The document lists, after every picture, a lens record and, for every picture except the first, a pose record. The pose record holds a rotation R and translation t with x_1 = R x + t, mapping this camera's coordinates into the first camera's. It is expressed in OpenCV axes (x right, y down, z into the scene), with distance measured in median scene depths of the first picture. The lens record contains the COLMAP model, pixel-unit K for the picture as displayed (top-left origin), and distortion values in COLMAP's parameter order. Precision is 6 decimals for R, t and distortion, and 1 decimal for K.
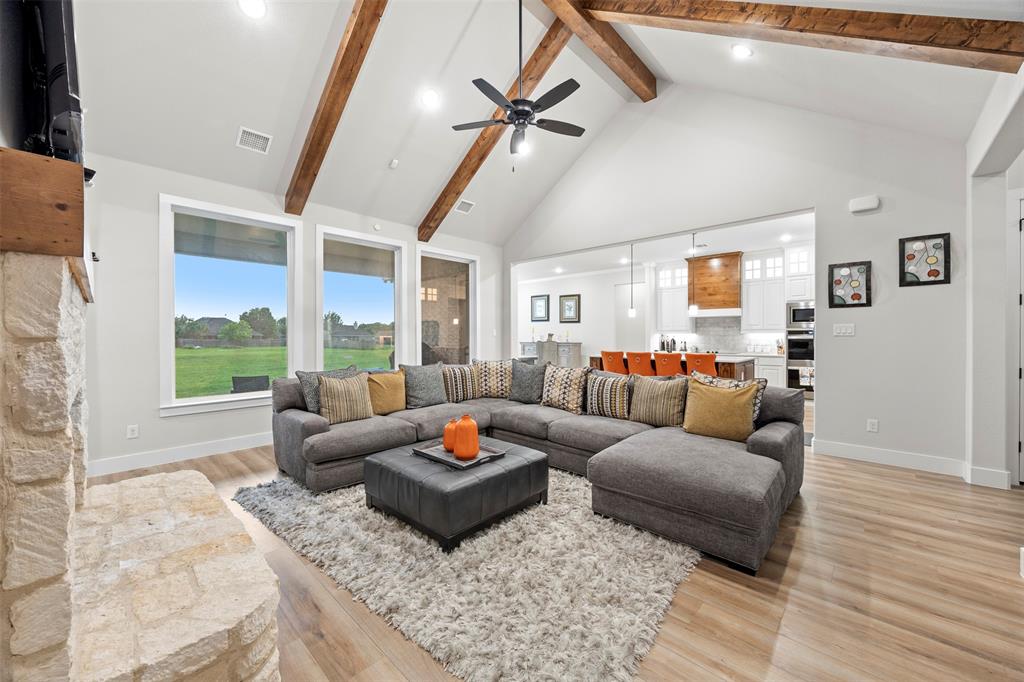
lens RADIAL K [[385.5, 0, 528.5], [0, 385.5, 342.1], [0, 0, 1]] dist [0.000226, -0.000019]
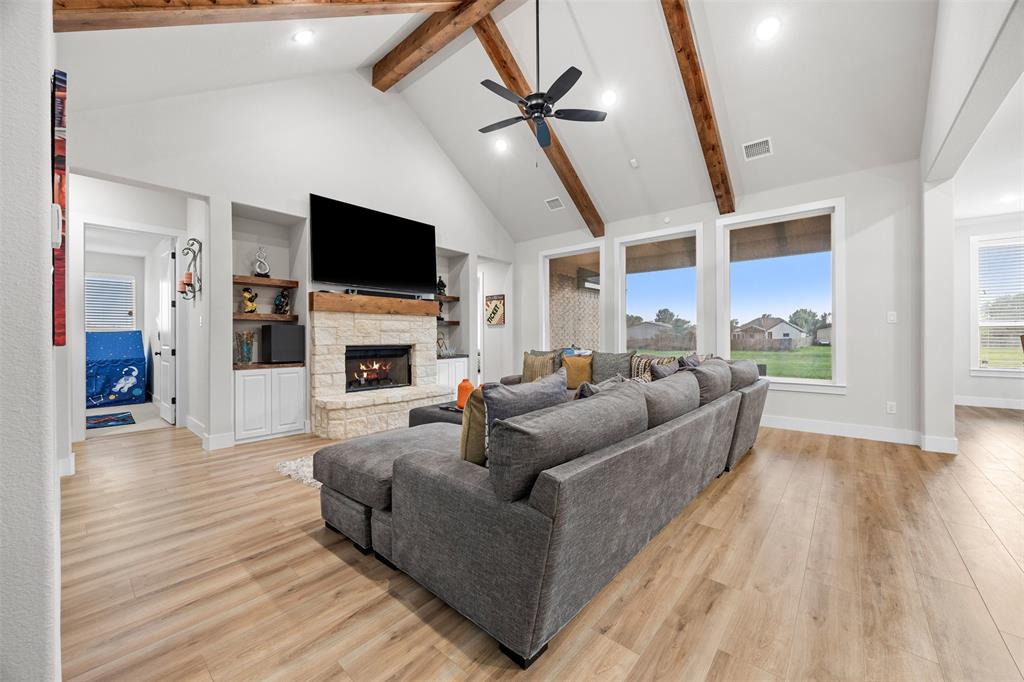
lens RADIAL K [[390.1, 0, 507.5], [0, 390.1, 335.7], [0, 0, 1]] dist [-0.010598, -0.000078]
pose [[0.017199, -0.000252, -0.999852, 0.709308], [-0.008820, 0.999961, -0.000404, 0.016625], [0.999813, 0.008826, 0.017196, 0.615431]]
